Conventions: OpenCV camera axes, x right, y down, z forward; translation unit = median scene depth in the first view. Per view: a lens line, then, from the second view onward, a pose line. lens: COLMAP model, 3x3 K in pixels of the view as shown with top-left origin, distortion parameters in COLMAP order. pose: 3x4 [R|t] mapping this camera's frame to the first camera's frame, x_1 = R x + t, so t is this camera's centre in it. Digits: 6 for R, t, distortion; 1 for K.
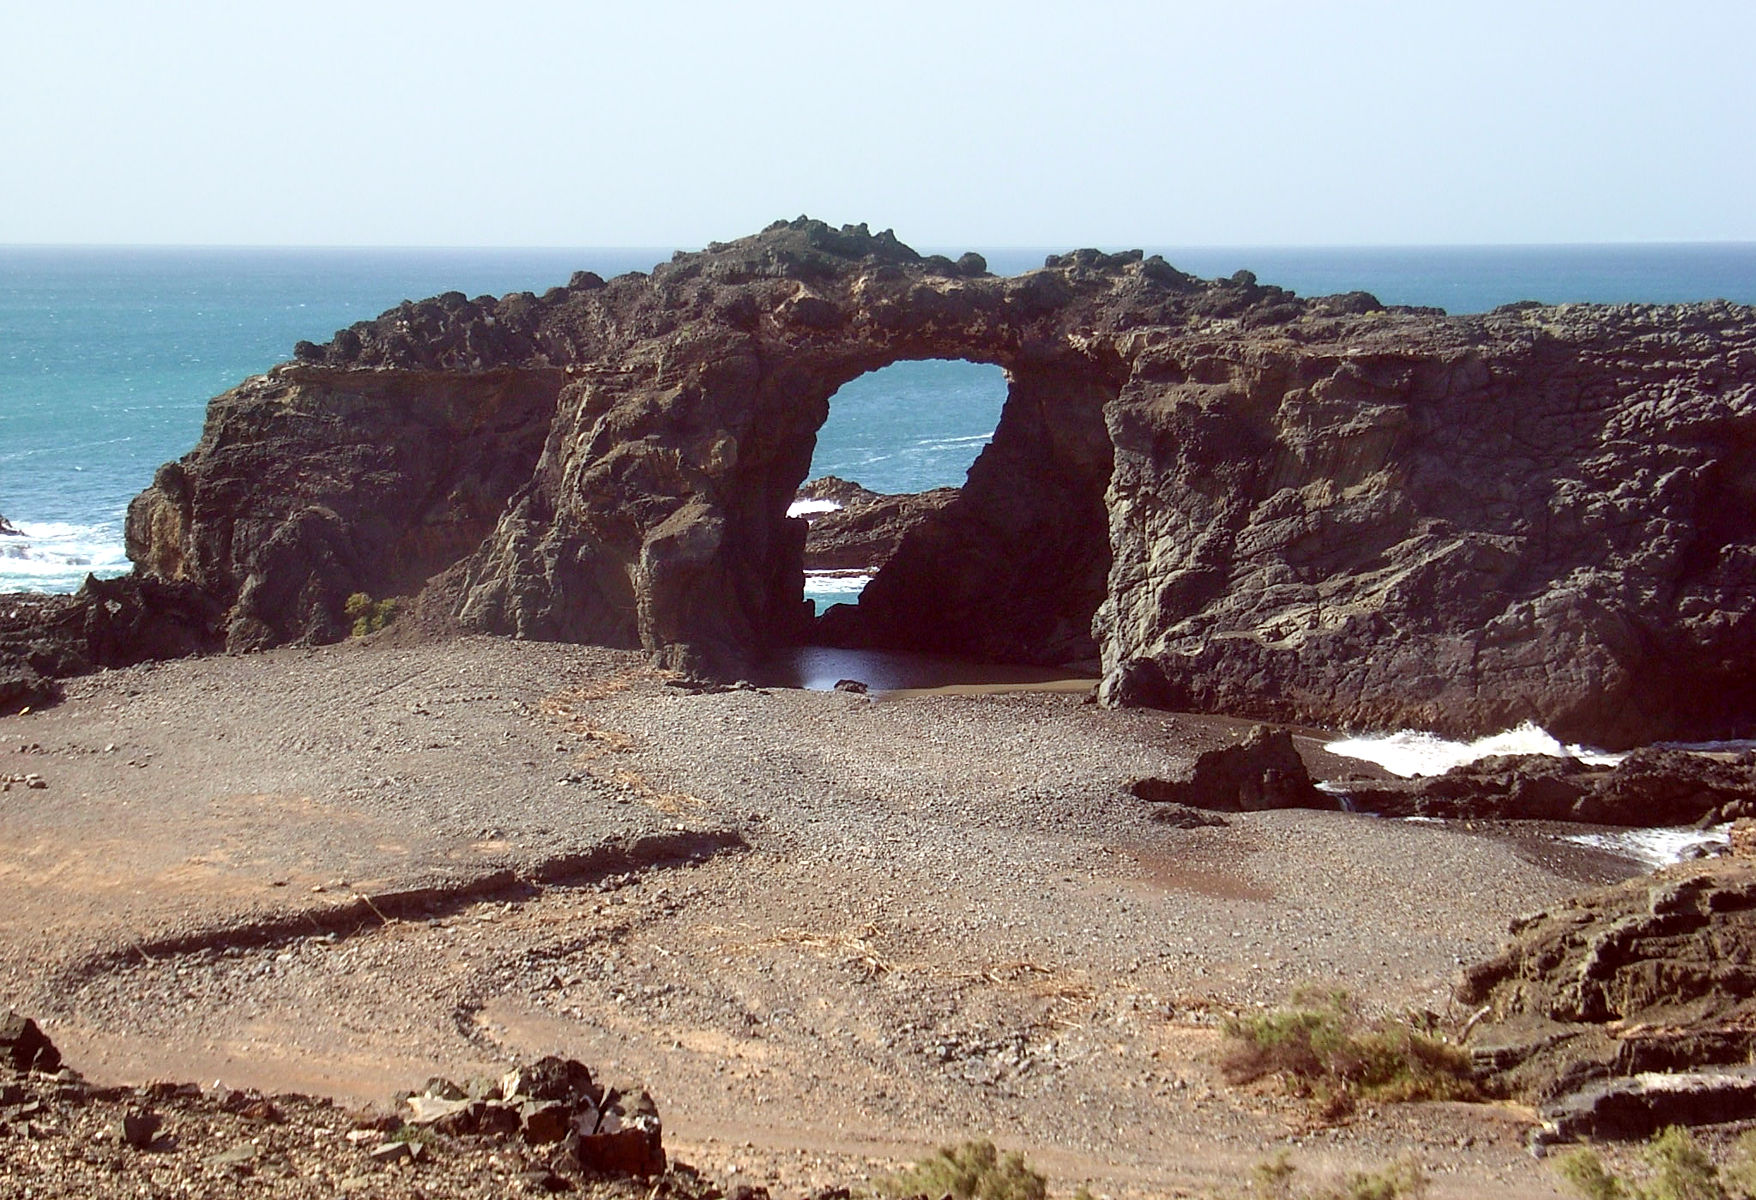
lens RADIAL K [[3115.9, 0, 877.2], [0, 3115.9, 602.8], [0, 0, 1]] dist [0.270408, 0.000000]
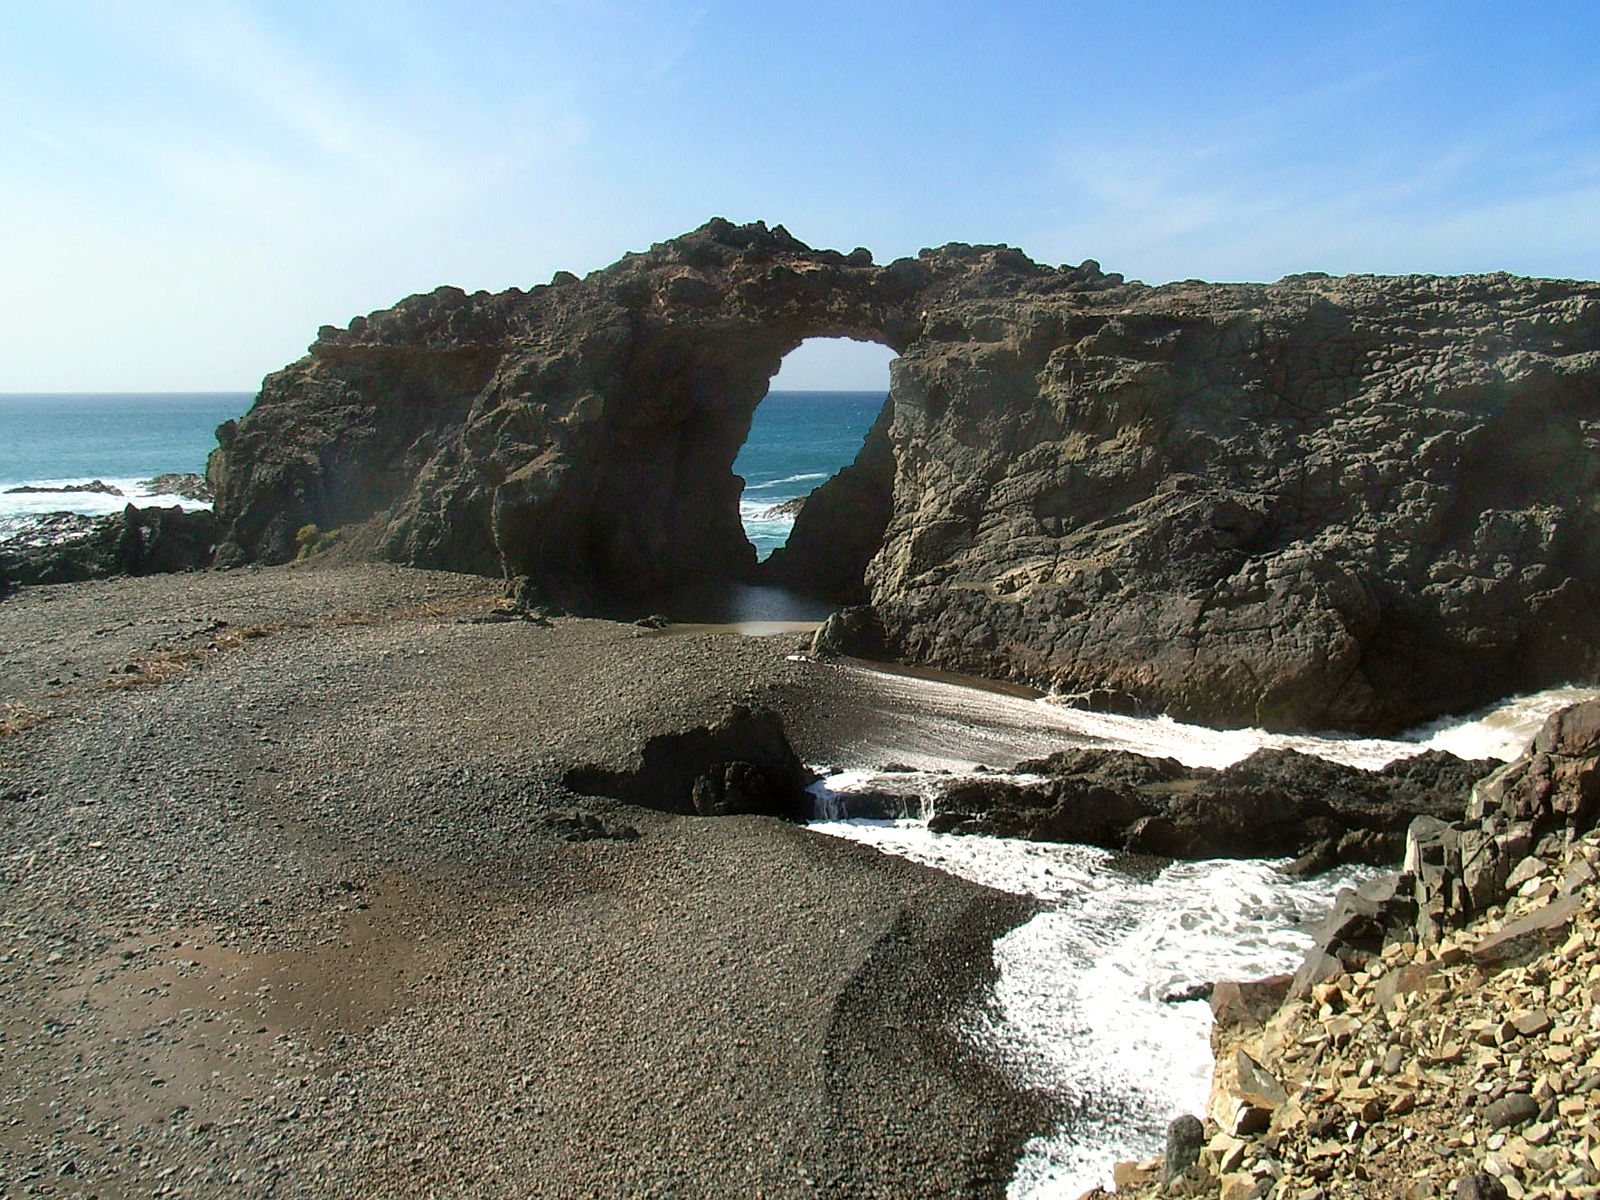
lens RADIAL K [[1648.6, 0, 811.7], [0, 1648.6, 531.6], [0, 0, 1]] dist [-0.077121, 0.000000]
pose [[0.972147, 0.028243, -0.232665, 0.180812], [-0.031280, 0.999467, -0.009373, -0.000460], [0.232276, 0.016390, 0.972512, 0.463731]]
